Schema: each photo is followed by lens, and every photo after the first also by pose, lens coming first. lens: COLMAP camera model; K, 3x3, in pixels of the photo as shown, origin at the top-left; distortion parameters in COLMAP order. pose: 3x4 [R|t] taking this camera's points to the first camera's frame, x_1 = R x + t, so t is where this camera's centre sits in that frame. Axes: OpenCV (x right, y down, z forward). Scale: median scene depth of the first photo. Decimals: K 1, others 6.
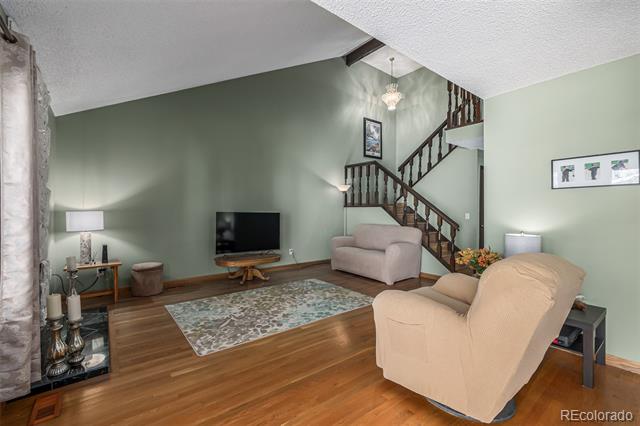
lens RADIAL K [[275.0, 0, 308.6], [0, 275.0, 210.6], [0, 0, 1]] dist [0.005119, 0.000157]
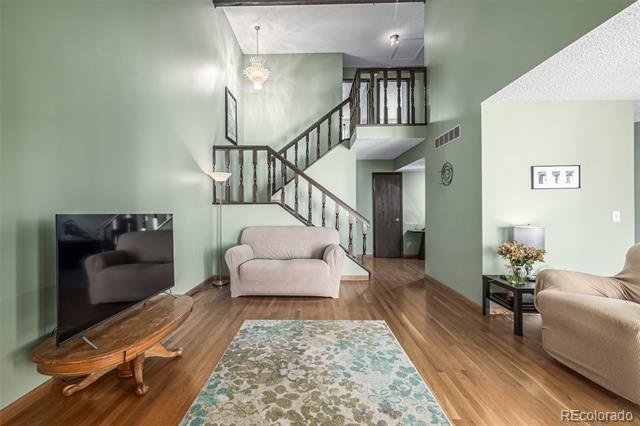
lens RADIAL K [[275.0, 0, 308.6], [0, 275.0, 210.6], [0, 0, 1]] dist [0.005119, 0.000157]
pose [[0.619480, -0.010815, 0.784938, -0.515007], [0.010054, 0.999932, 0.005842, 0.001660], [-0.784948, 0.004273, 0.619547, 0.711456]]
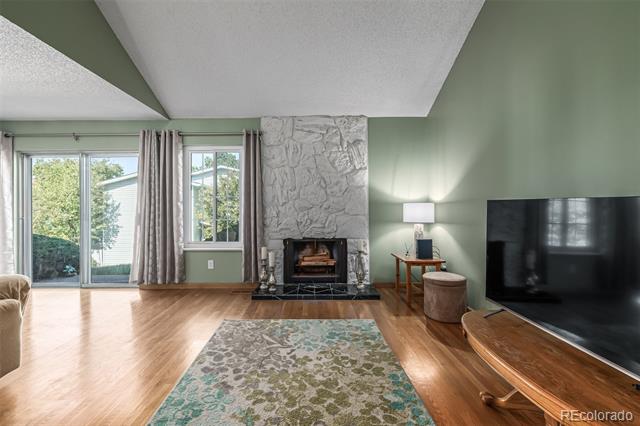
lens RADIAL K [[275.0, 0, 308.6], [0, 275.0, 210.6], [0, 0, 1]] dist [0.005119, 0.000157]
pose [[-0.601601, 0.006565, -0.798770, 0.225862], [0.000925, 0.999971, 0.007522, 0.021927], [0.798796, 0.003787, -0.601590, 1.307678]]
